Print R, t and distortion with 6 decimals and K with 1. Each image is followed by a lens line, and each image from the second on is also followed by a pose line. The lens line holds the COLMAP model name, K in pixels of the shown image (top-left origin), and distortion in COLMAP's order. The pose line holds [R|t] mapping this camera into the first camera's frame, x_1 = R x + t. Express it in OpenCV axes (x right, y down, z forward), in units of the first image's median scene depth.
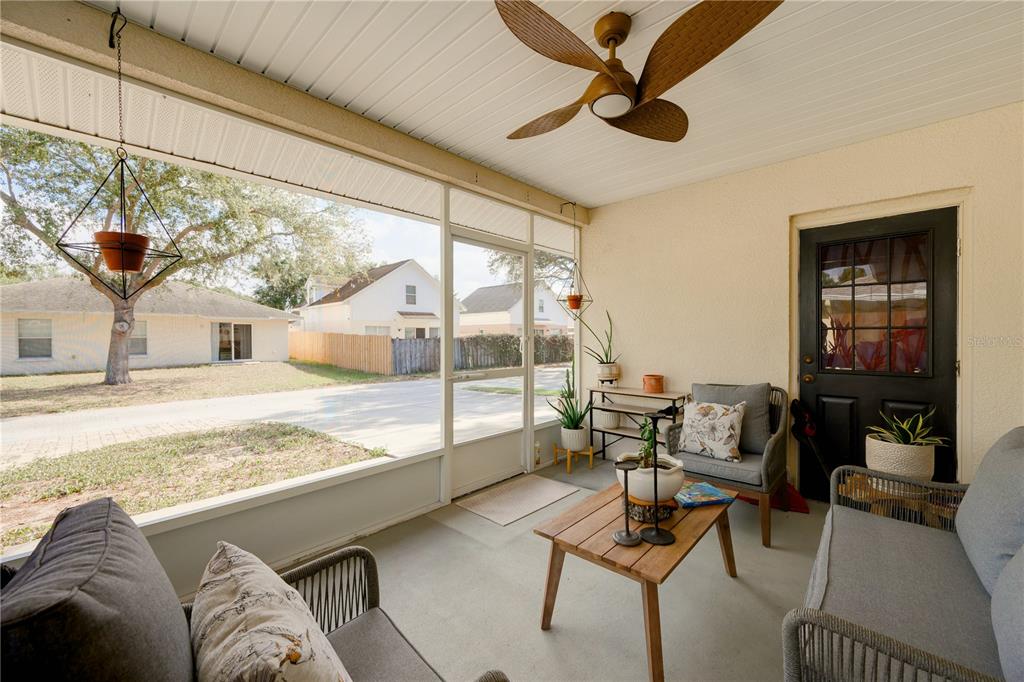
lens RADIAL K [[400.1, 0, 512.0], [0, 400.1, 341.0], [0, 0, 1]] dist [-0.003561, -0.000442]
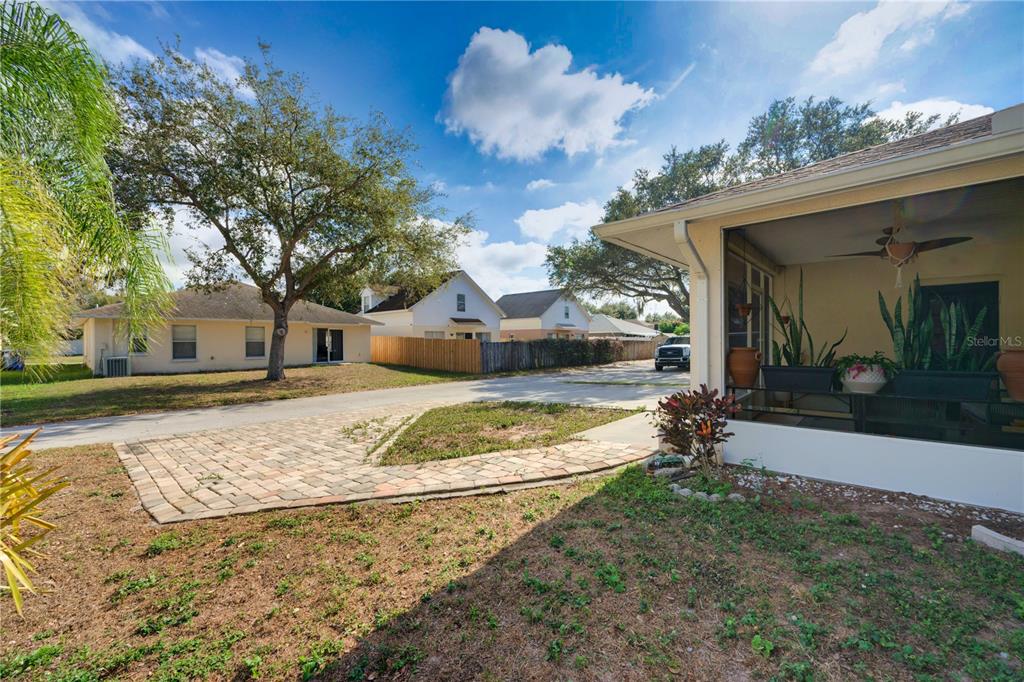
lens RADIAL K [[400.1, 0, 512.0], [0, 400.1, 341.0], [0, 0, 1]] dist [-0.003561, -0.000442]
pose [[0.999541, 0.000229, 0.030293, -0.213586], [0.000120, 0.999934, -0.011517, 0.003154], [-0.030294, 0.011516, 0.999475, -0.145504]]
